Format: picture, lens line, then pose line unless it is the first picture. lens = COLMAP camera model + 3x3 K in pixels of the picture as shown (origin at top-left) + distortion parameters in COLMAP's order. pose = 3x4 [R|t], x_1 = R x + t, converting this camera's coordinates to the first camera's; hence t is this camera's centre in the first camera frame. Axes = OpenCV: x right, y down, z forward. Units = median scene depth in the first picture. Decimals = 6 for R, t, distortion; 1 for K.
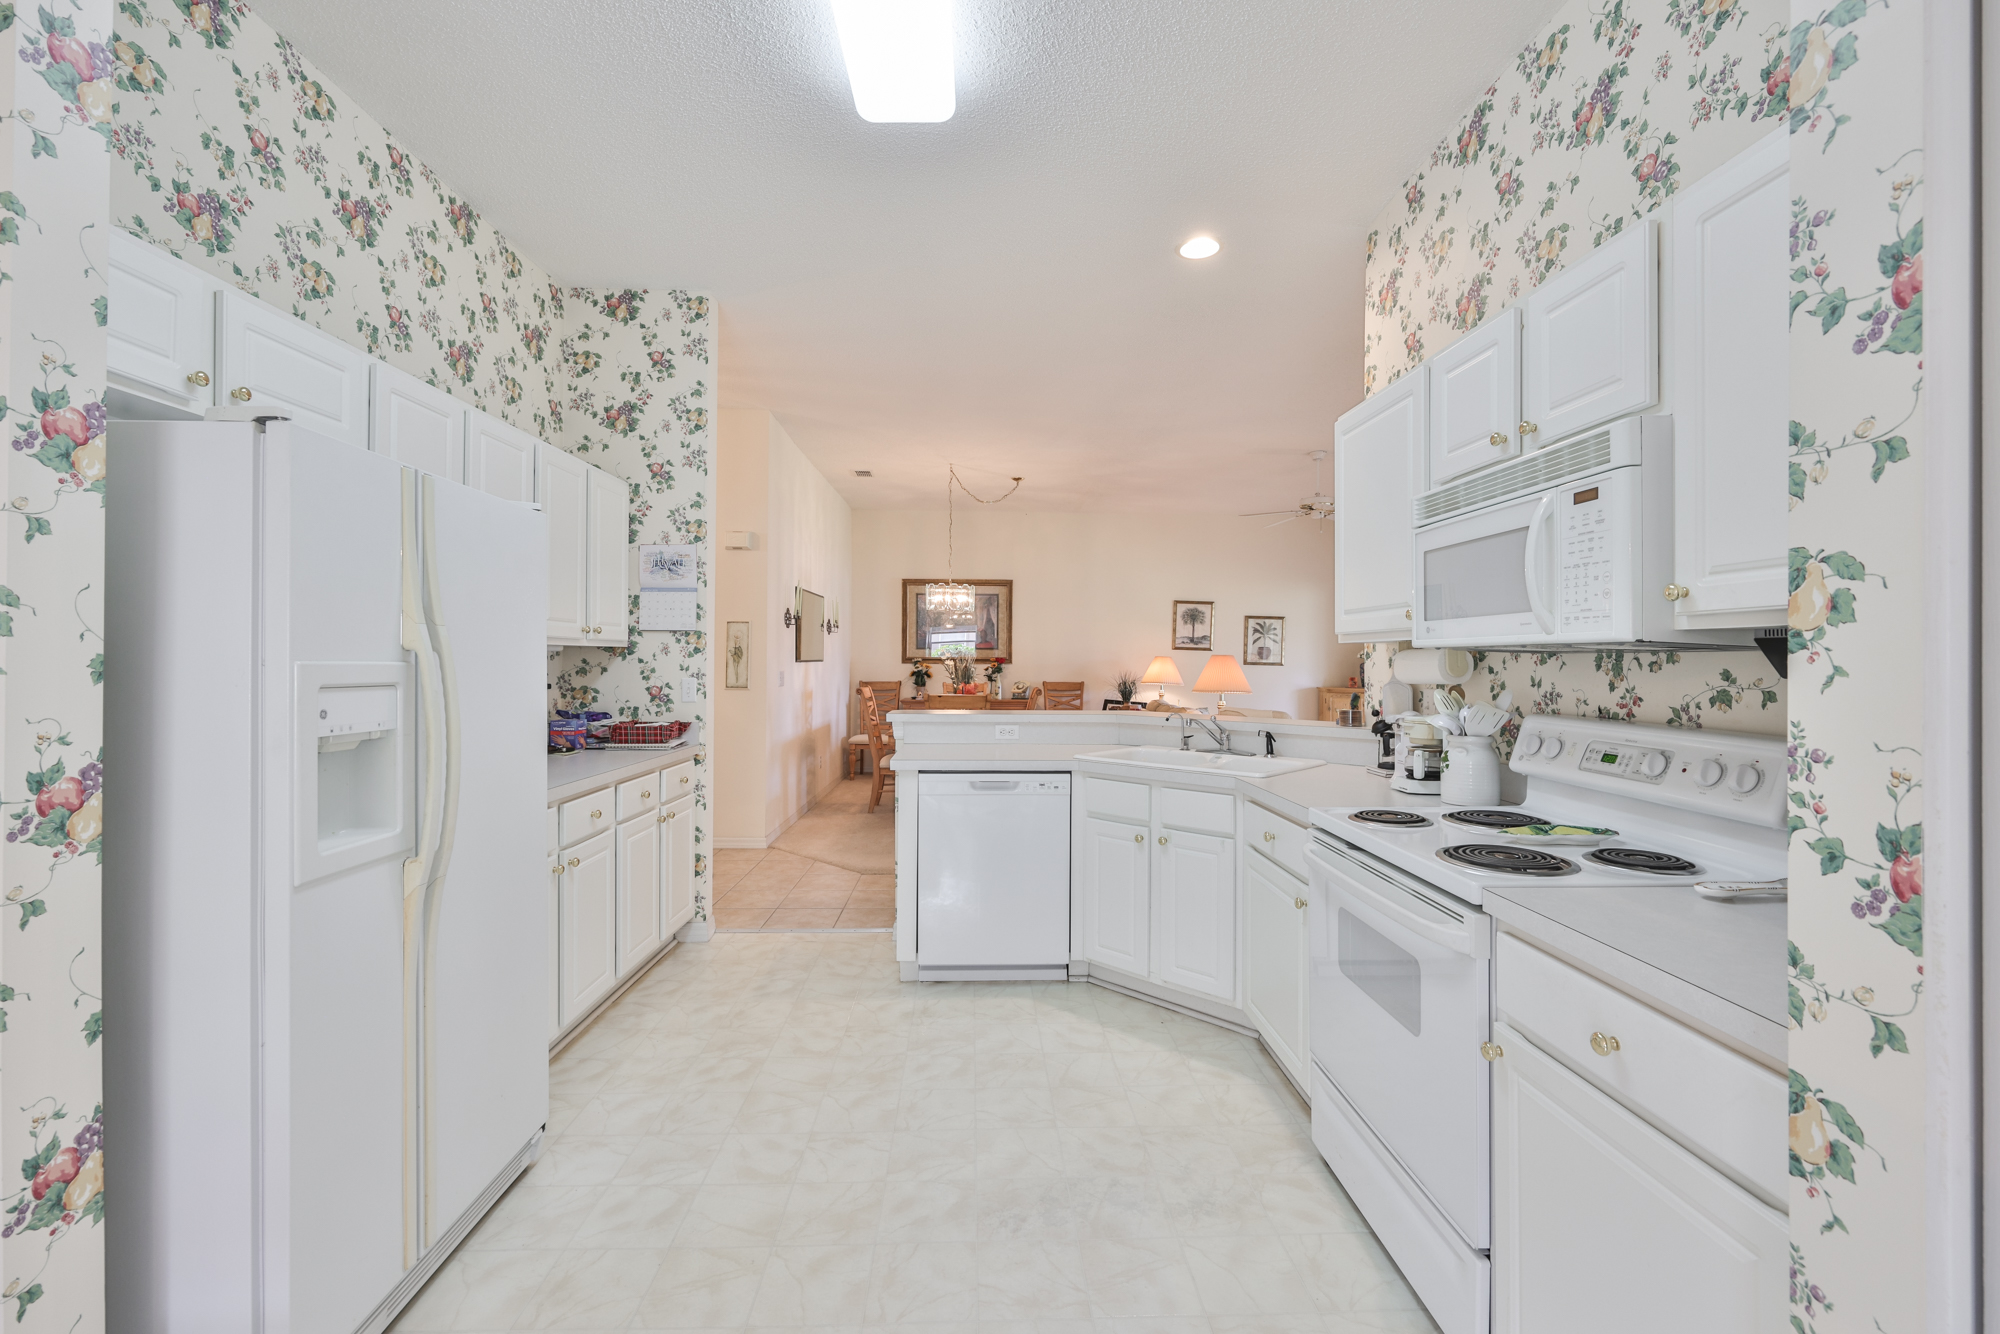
lens RADIAL K [[850.4, 0, 1005.6], [0, 850.4, 670.9], [0, 0, 1]] dist [-0.002240, 0.001252]
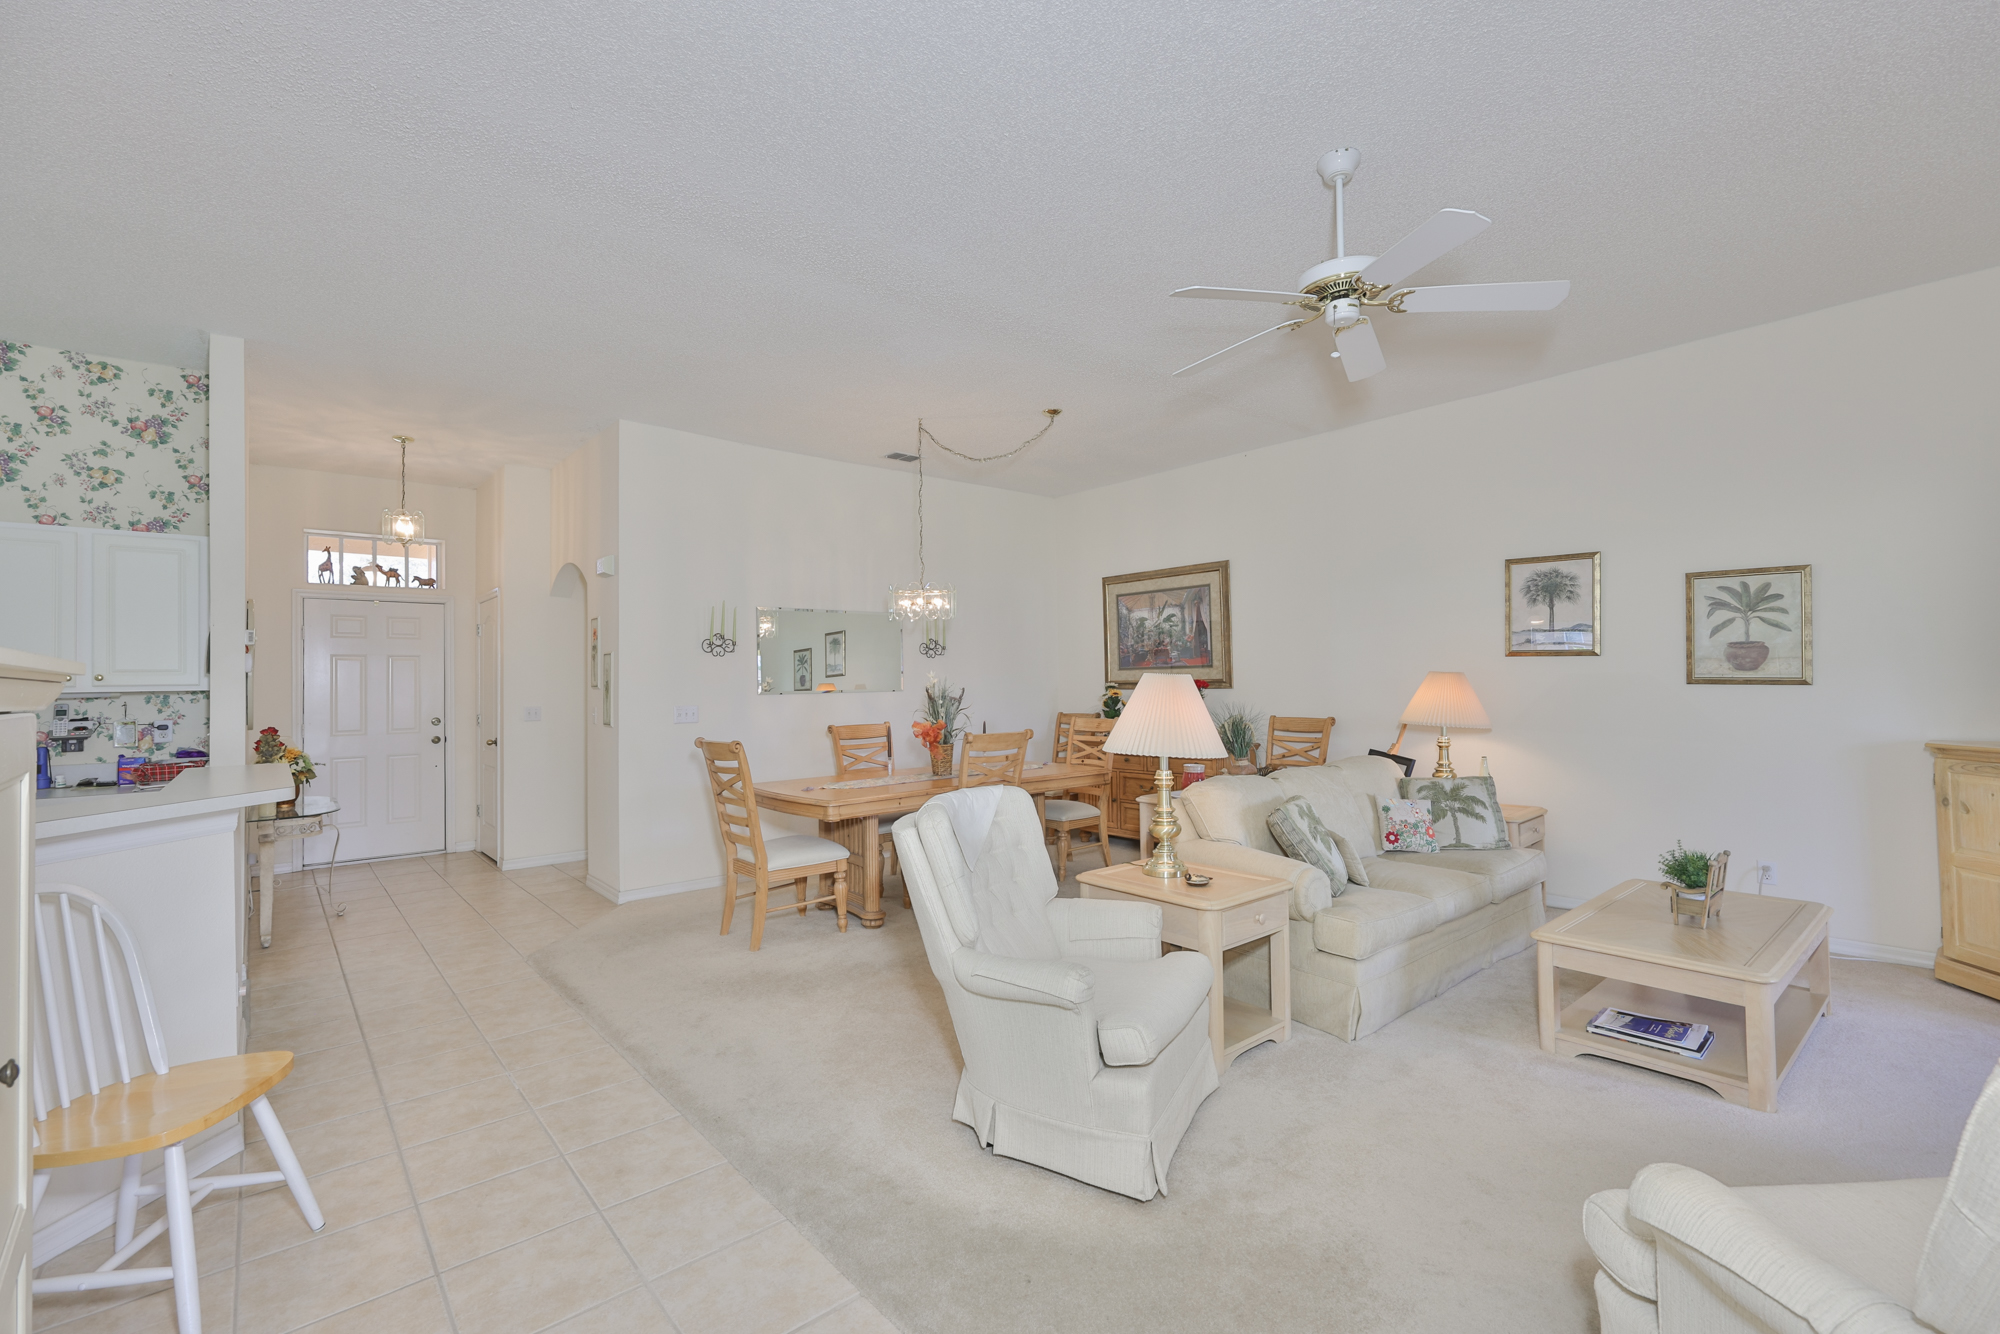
lens RADIAL K [[850.4, 0, 987.5], [0, 850.4, 676.2], [0, 0, 1]] dist [-0.002240, 0.001252]
pose [[0.626717, -0.021813, -0.778941, 0.398675], [0.010896, 0.999756, -0.019231, -0.006940], [0.779171, 0.003565, 0.626802, 0.441254]]
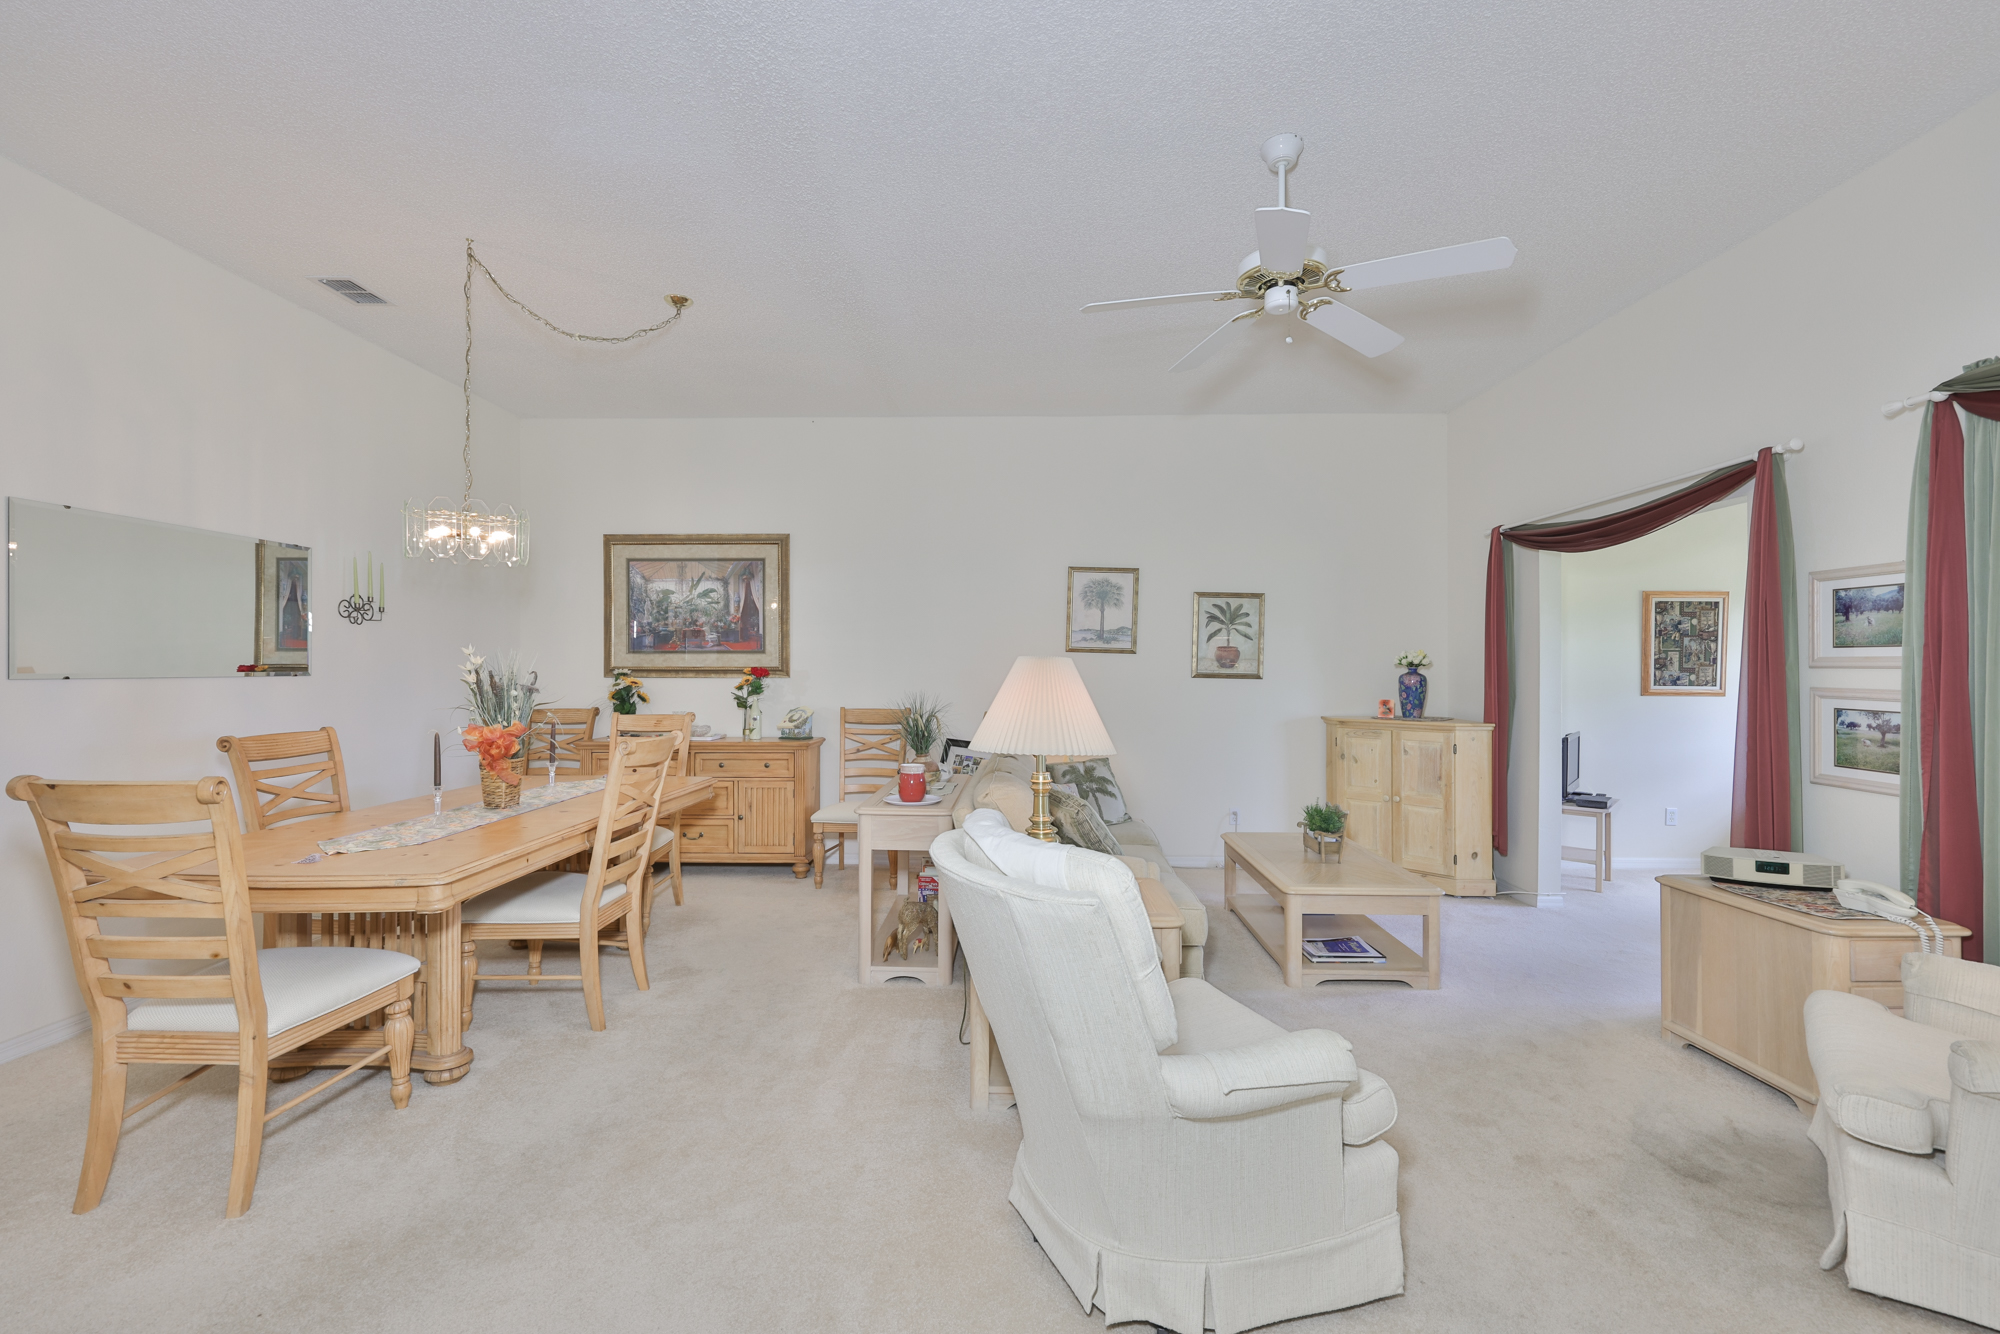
lens RADIAL K [[850.4, 0, 985.1], [0, 850.4, 669.8], [0, 0, 1]] dist [-0.002240, 0.001252]
pose [[0.998346, -0.004007, -0.057345, 0.174789], [0.003244, 0.999905, -0.013389, -0.005448], [0.057393, 0.013181, 0.998265, 0.422814]]
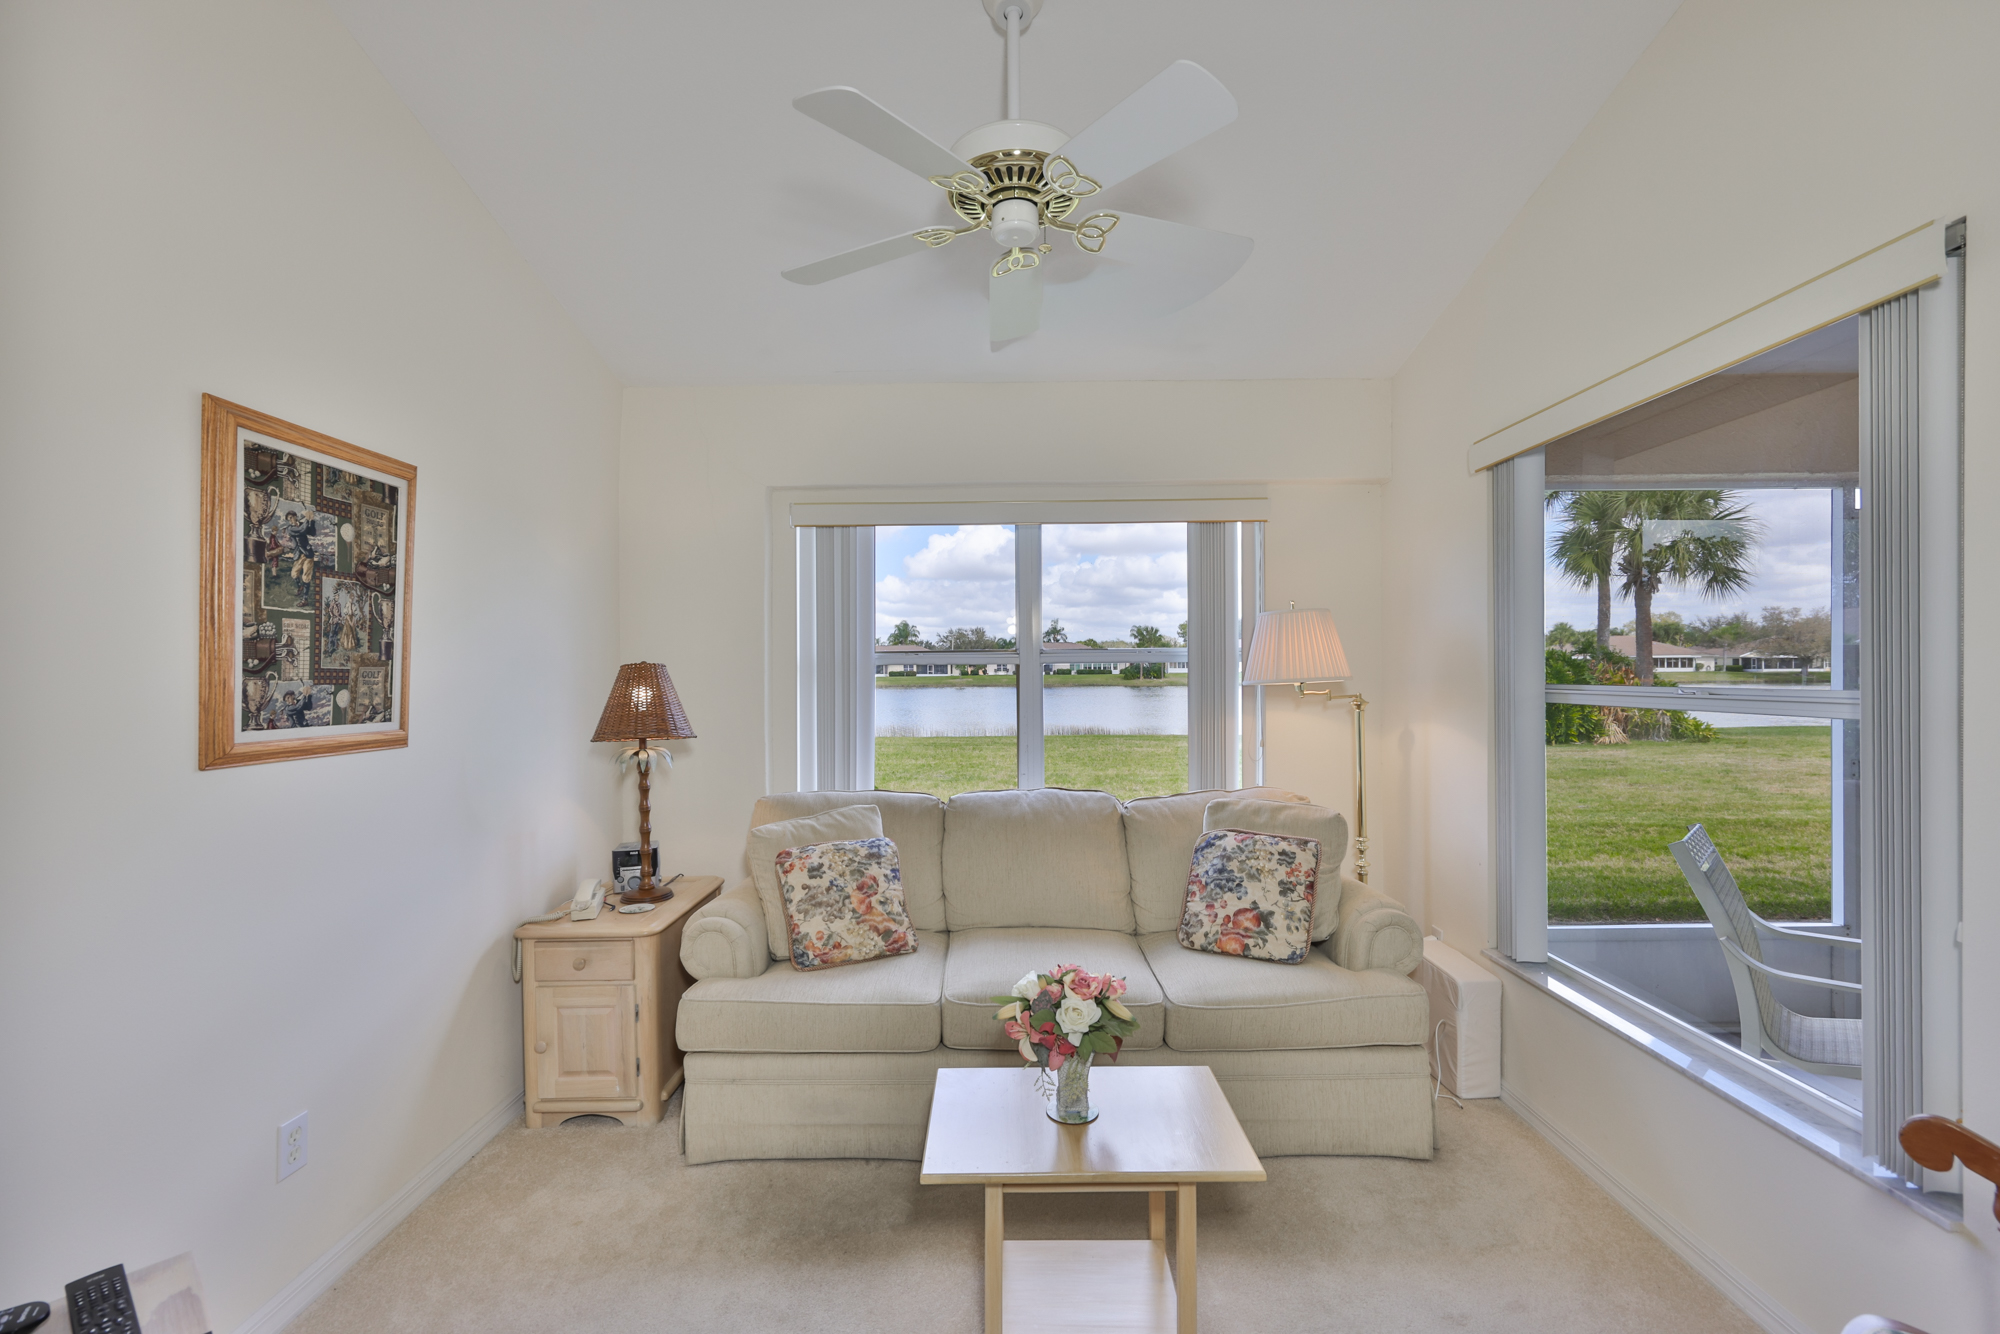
lens RADIAL K [[850.4, 0, 1014.0], [0, 850.4, 667.1], [0, 0, 1]] dist [-0.002240, 0.001252]
pose [[0.022491, -0.000891, 0.999747, 0.424351], [0.022536, 0.999746, 0.000384, -0.010049], [-0.999493, 0.022521, 0.022505, 0.856683]]
